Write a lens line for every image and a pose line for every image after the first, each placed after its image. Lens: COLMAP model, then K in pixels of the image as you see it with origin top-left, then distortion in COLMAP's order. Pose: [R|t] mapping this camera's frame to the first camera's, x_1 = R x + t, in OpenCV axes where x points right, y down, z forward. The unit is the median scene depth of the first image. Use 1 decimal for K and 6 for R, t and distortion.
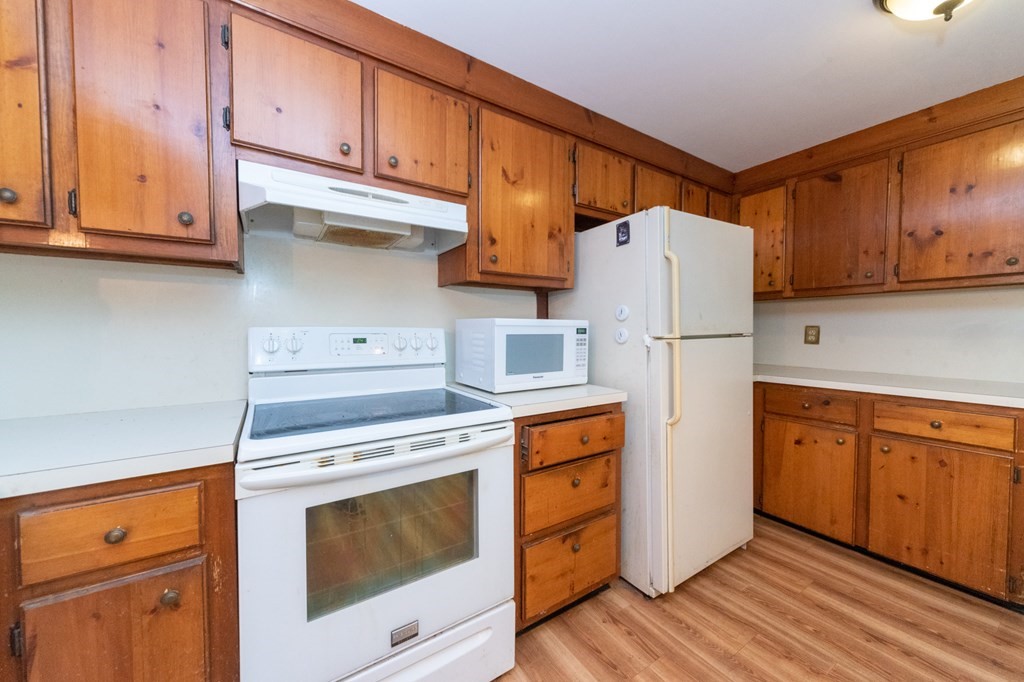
lens RADIAL K [[369.0, 0, 503.1], [0, 369.0, 340.0], [0, 0, 1]] dist [0.003758, 0.000080]
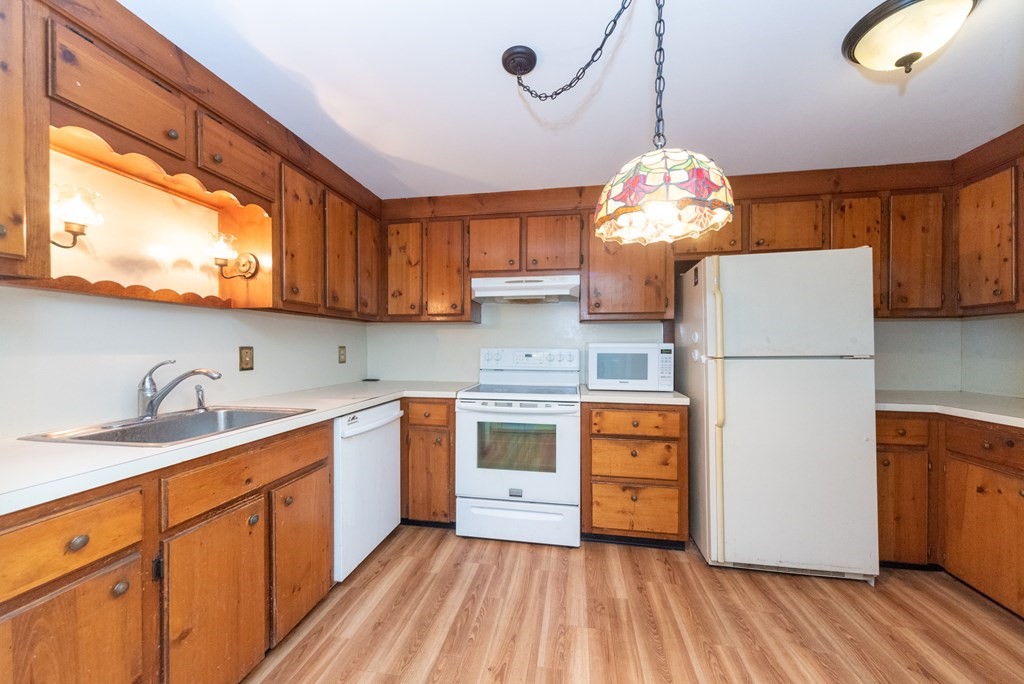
lens RADIAL K [[373.6, 0, 509.0], [0, 373.6, 347.3], [0, 0, 1]] dist [0.002768, 0.000032]
pose [[0.738521, 0.002047, -0.674227, 0.816146], [-0.021955, 0.999538, -0.021015, 0.001495], [0.673873, 0.030323, 0.738225, -0.451171]]
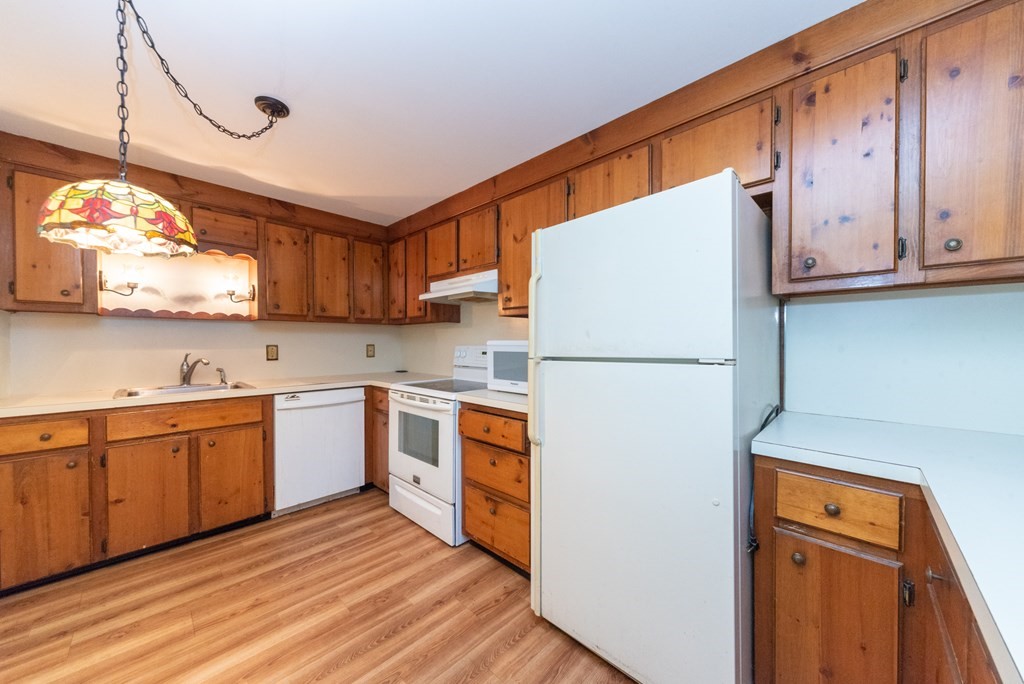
lens RADIAL K [[356.2, 0, 509.9], [0, 356.2, 347.9], [0, 0, 1]] dist [0.001520, -0.000157]
pose [[0.234599, 0.009984, -0.972041, 1.430198], [-0.027939, 0.999603, 0.003524, -0.036101], [0.971691, 0.026331, 0.234785, 0.723740]]
